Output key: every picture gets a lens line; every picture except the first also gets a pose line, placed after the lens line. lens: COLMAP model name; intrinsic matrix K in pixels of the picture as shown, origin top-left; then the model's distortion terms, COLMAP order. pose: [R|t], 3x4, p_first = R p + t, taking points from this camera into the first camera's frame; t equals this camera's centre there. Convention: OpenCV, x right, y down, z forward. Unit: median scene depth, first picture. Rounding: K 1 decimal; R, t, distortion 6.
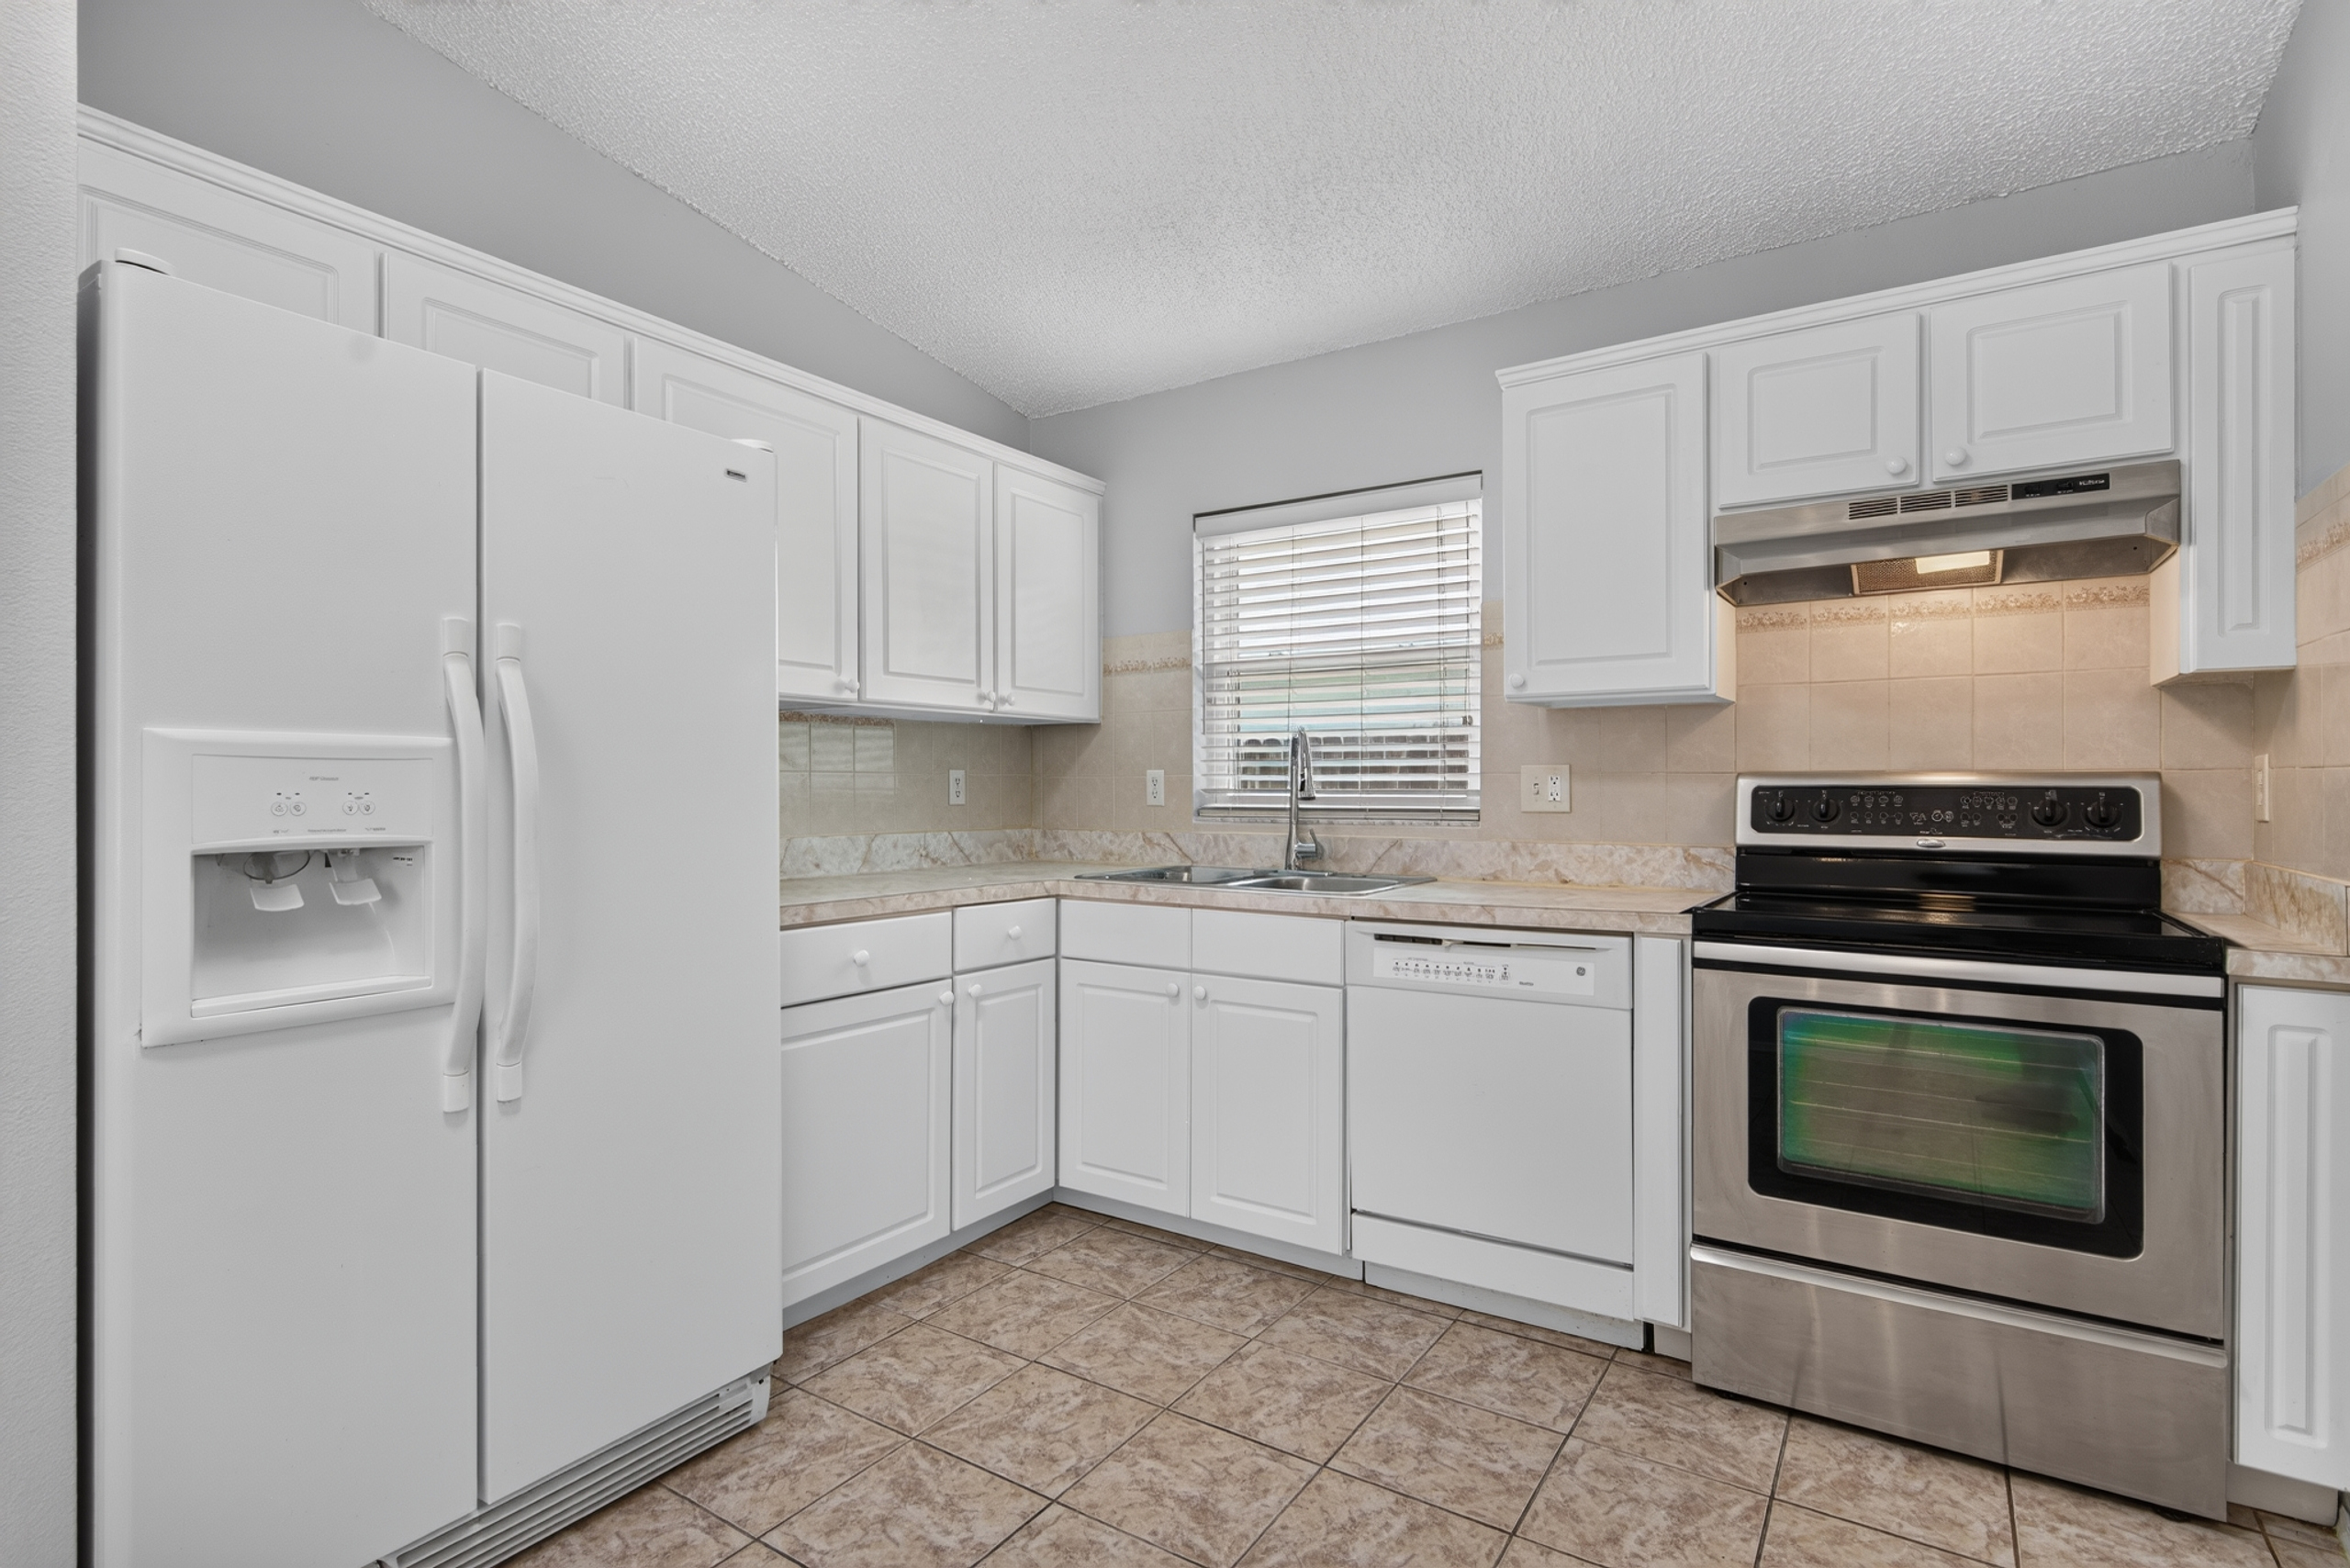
lens RADIAL K [[1134.4, 0, 1171.3], [0, 1134.4, 783.0], [0, 0, 1]] dist [0.002348, 0.002584]
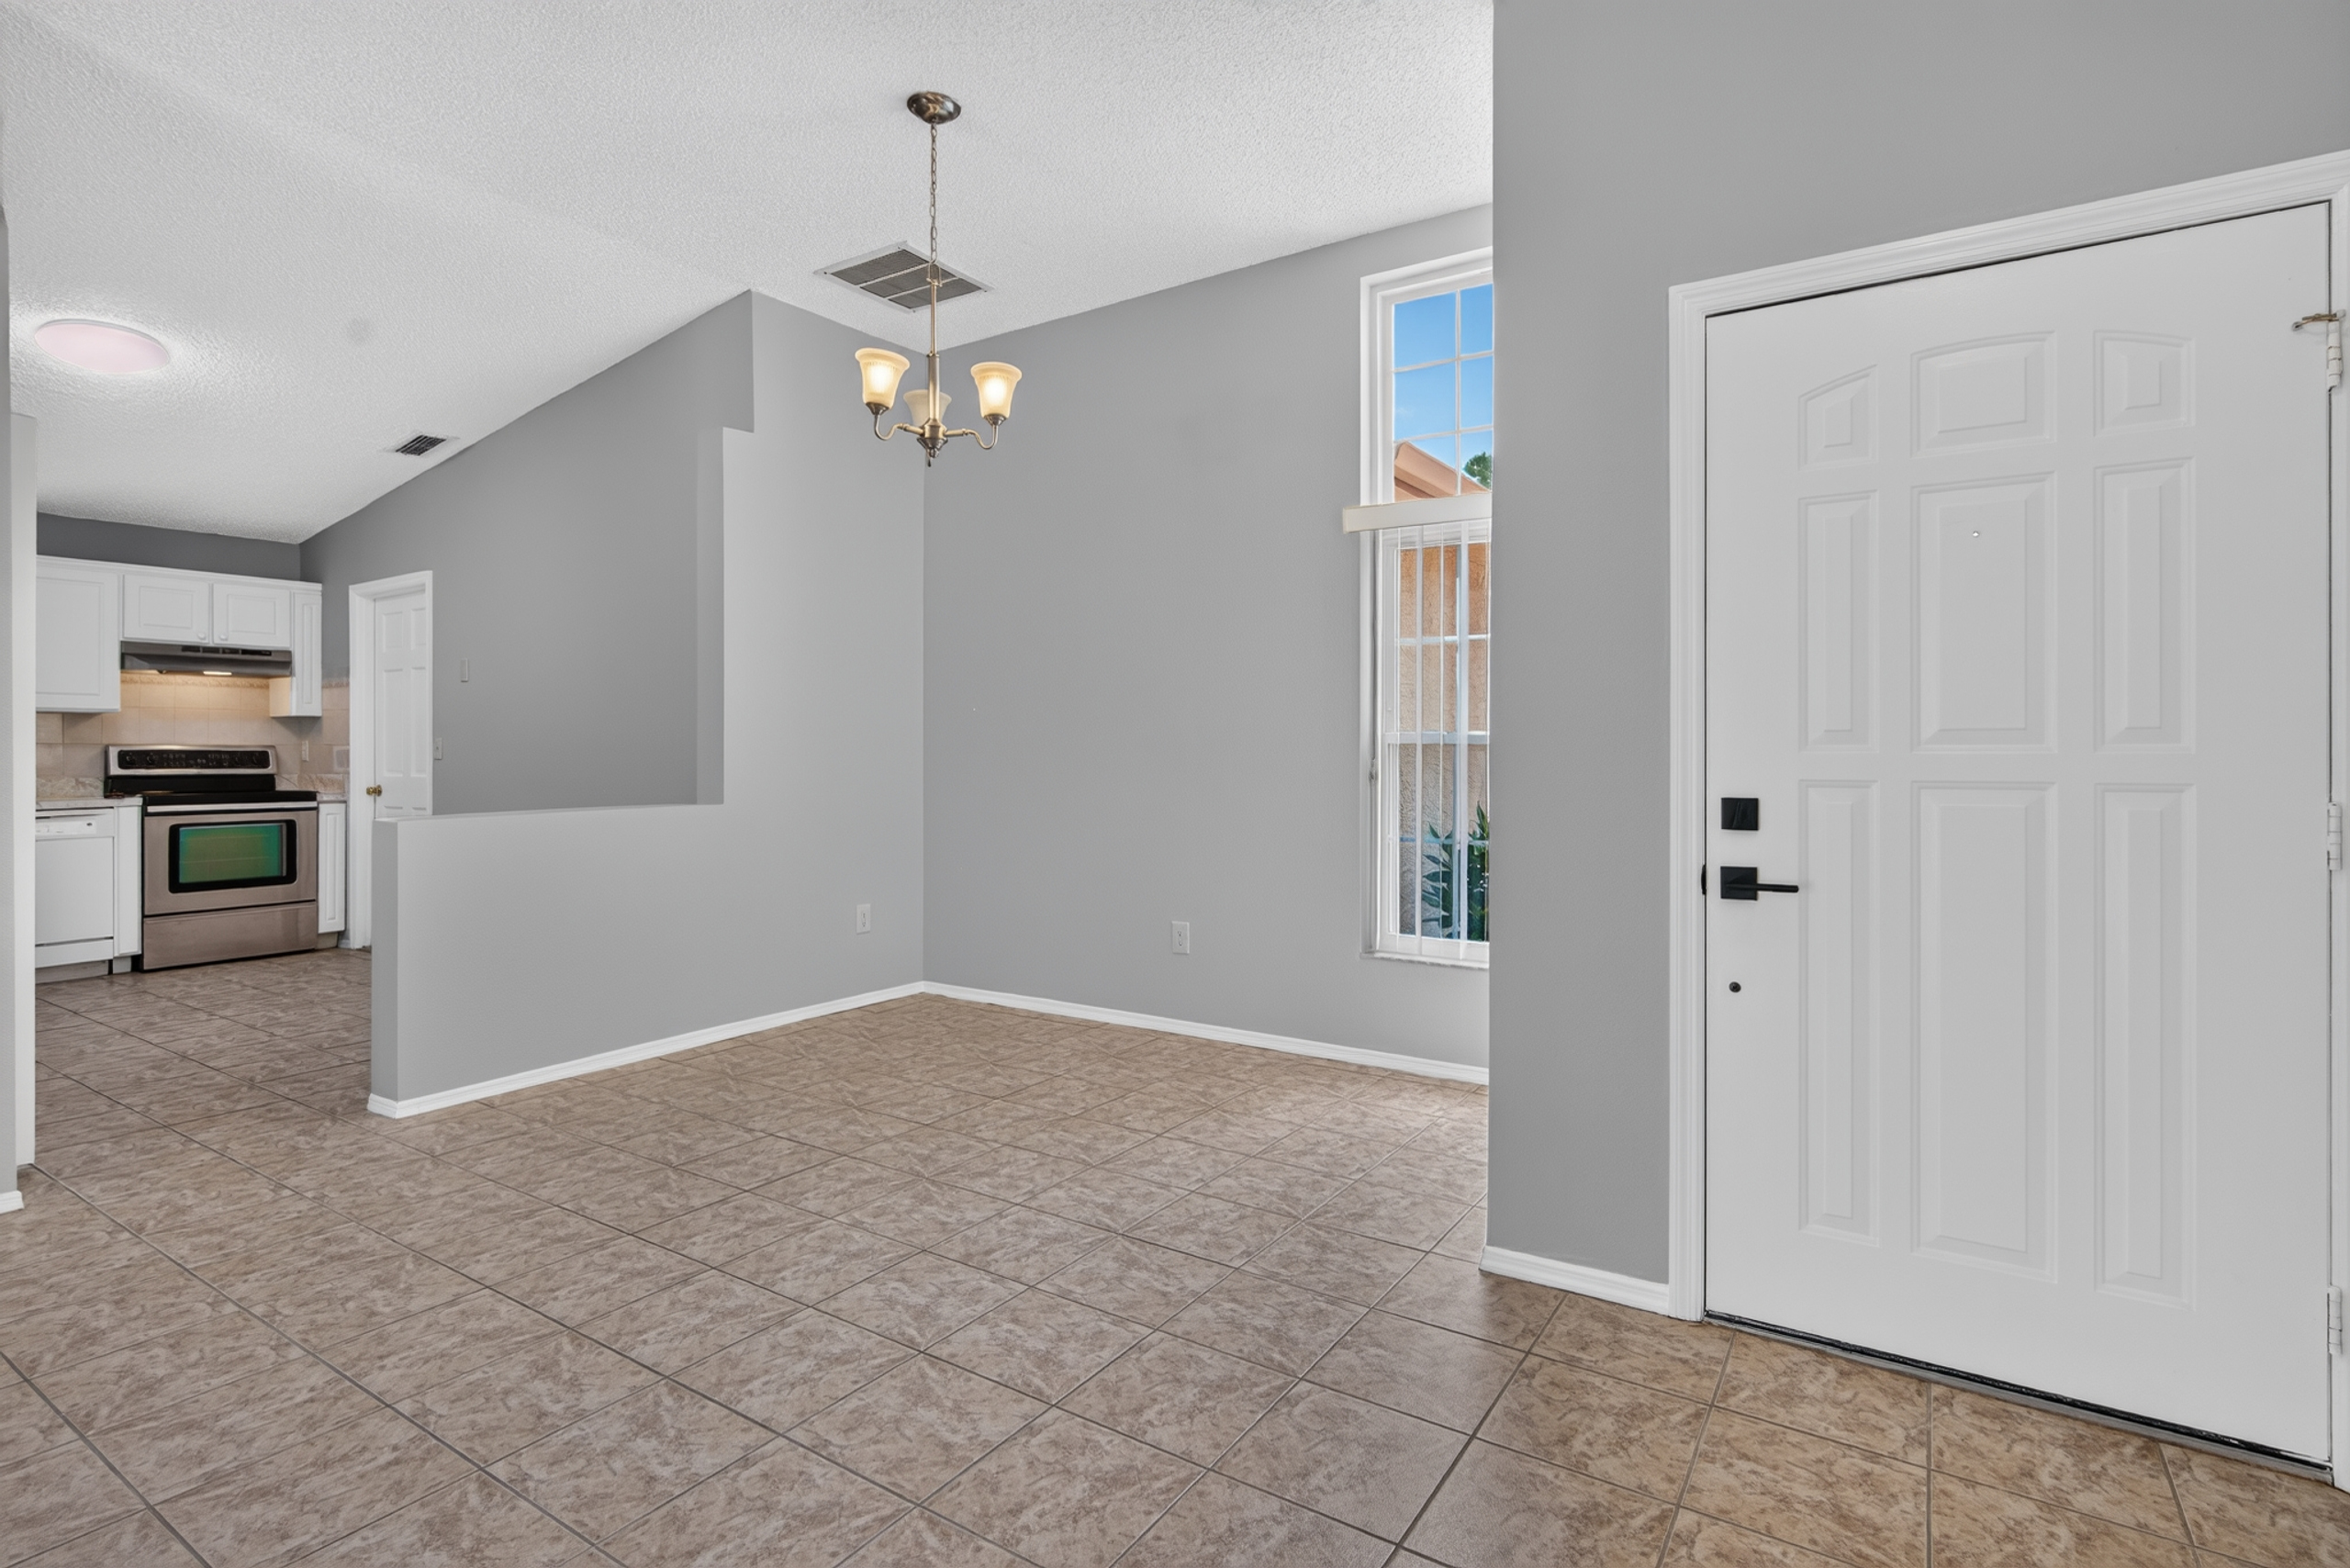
lens RADIAL K [[1134.4, 0, 1163.8], [0, 1134.4, 761.0], [0, 0, 1]] dist [0.002348, 0.002584]
pose [[-0.010469, -0.004845, 0.999933, -2.170272], [-0.004966, 0.999976, 0.004794, 0.004281], [-0.999933, -0.004916, -0.010493, -1.331756]]
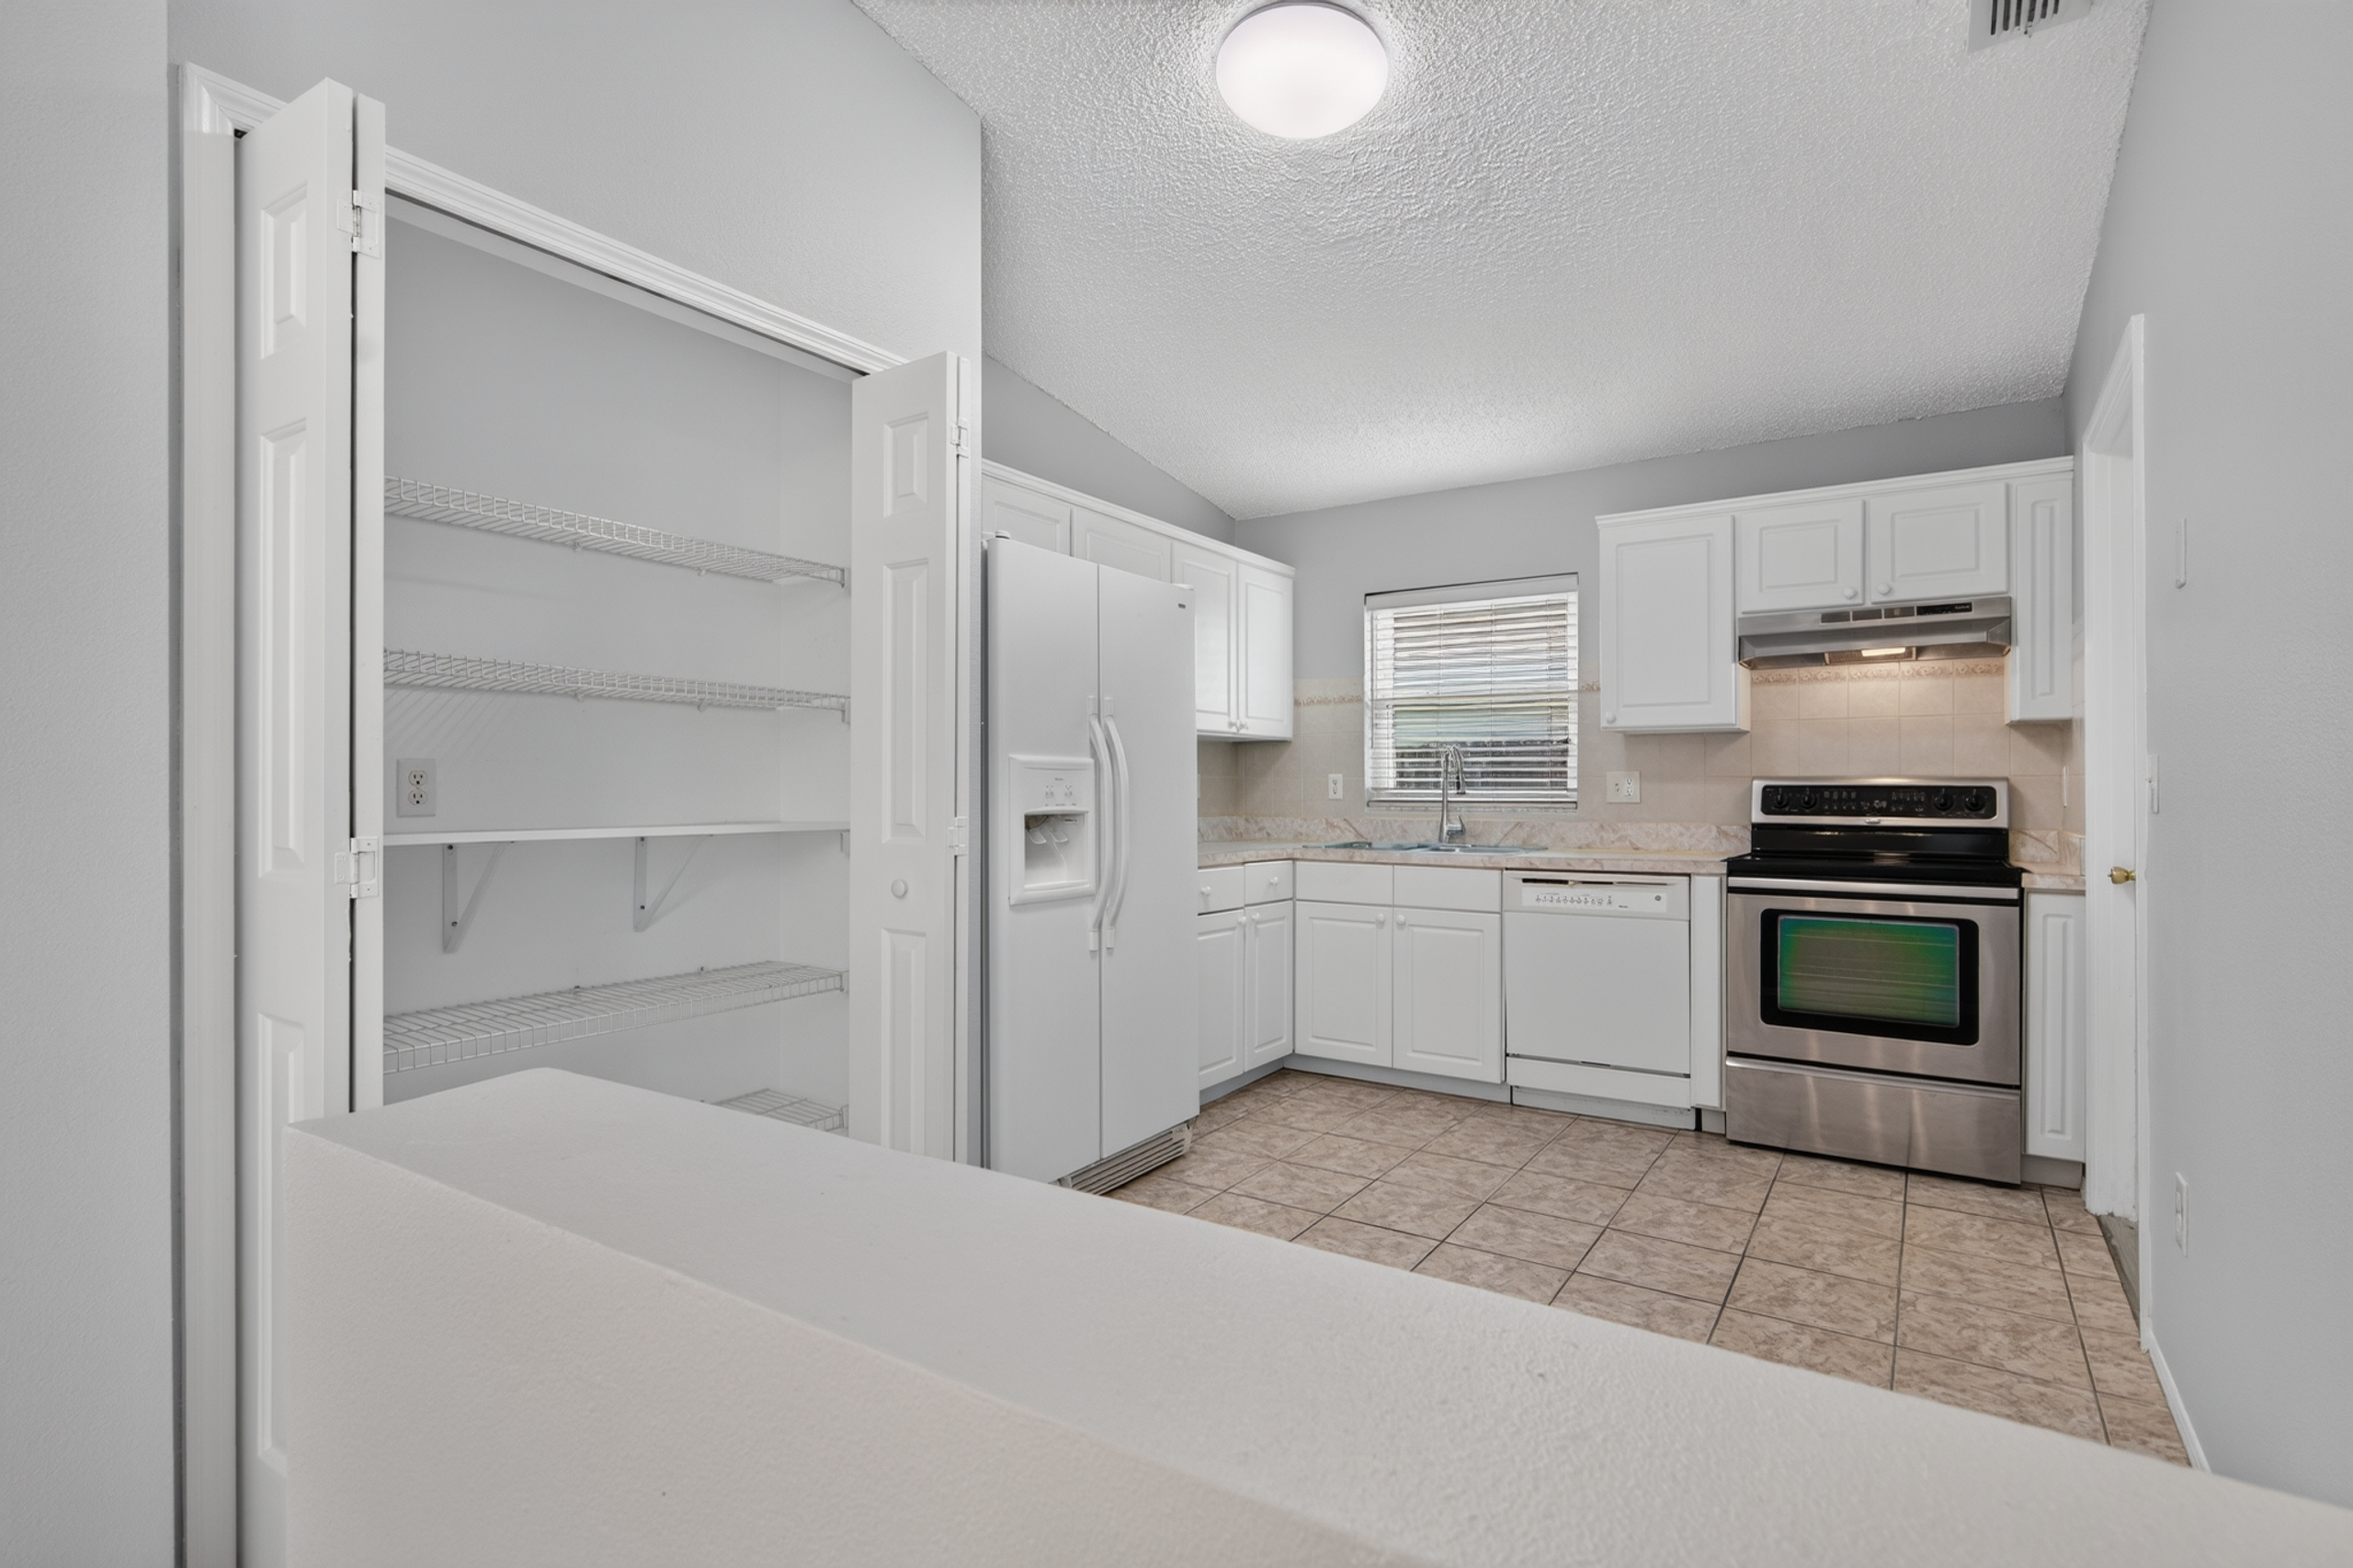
lens RADIAL K [[1135.8, 0, 1167.9], [0, 1135.8, 784.3], [0, 0, 1]] dist [0.002348, 0.002584]
pose [[0.999998, 0.001903, -0.000513, -0.351622], [-0.001903, 0.999998, -0.000424, 0.003669], [0.000512, 0.000425, 1.000000, -0.652258]]
